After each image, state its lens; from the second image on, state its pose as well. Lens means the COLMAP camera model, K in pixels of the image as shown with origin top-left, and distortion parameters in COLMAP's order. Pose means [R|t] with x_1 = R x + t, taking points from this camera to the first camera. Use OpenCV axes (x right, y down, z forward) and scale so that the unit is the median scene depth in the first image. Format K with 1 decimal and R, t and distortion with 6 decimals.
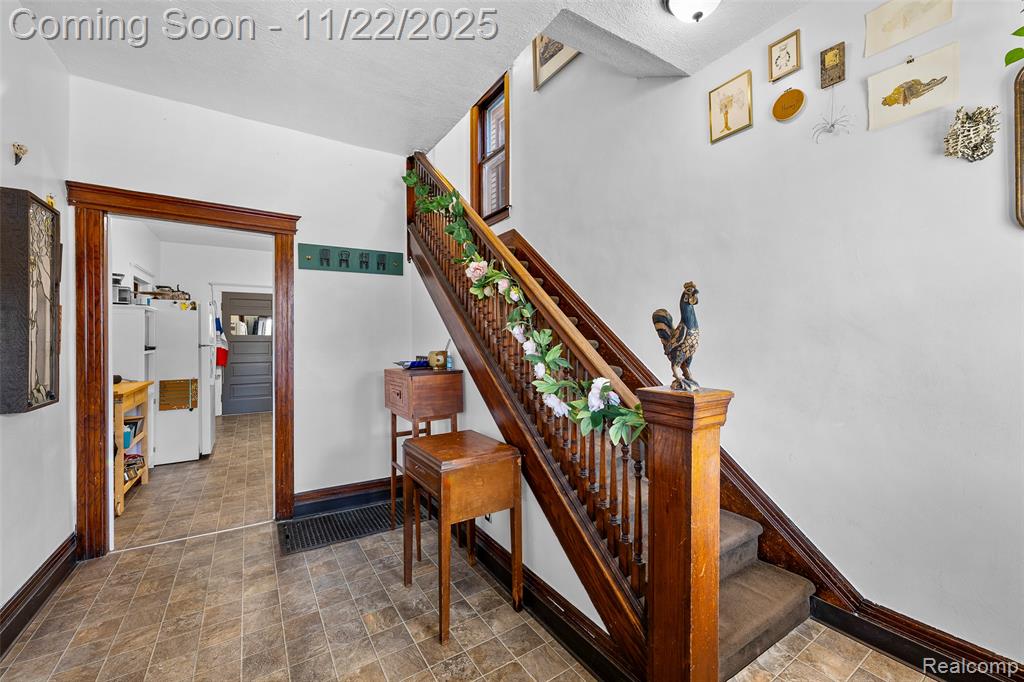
lens RADIAL K [[410.6, 0, 509.3], [0, 410.6, 338.7], [0, 0, 1]] dist [-0.000735, 0.000556]
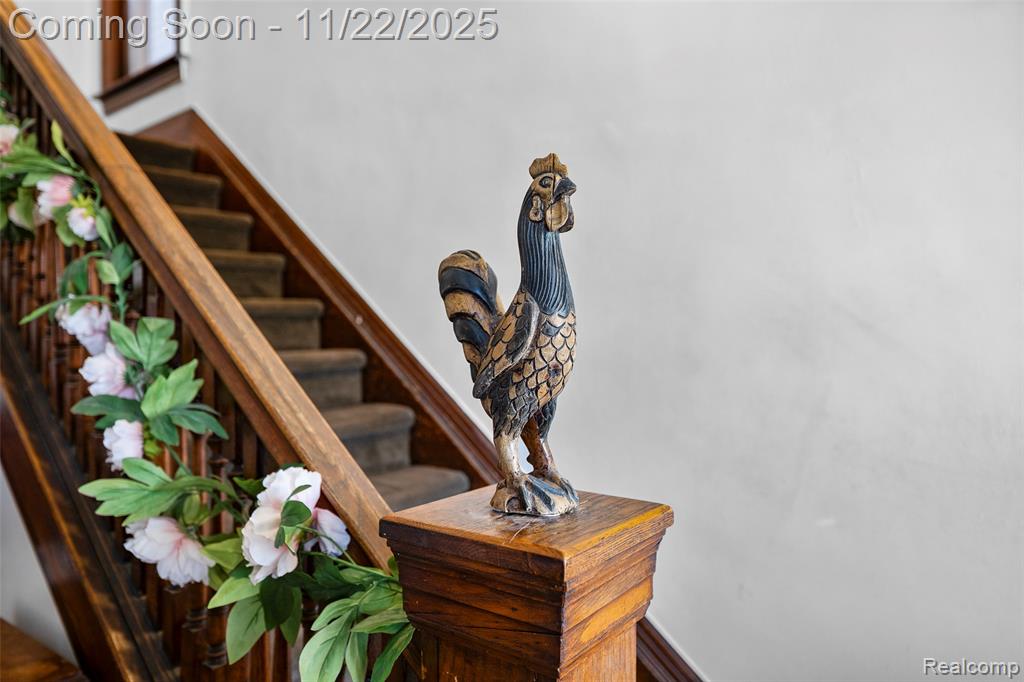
lens RADIAL K [[698.5, 0, 511.8], [0, 698.5, 344.2], [0, 0, 1]] dist [-0.003113, -0.000707]
pose [[0.934285, -0.000781, 0.356526, 0.204854], [0.002981, 0.999980, -0.005620, 0.002258], [-0.356514, 0.006313, 0.934268, 0.469023]]
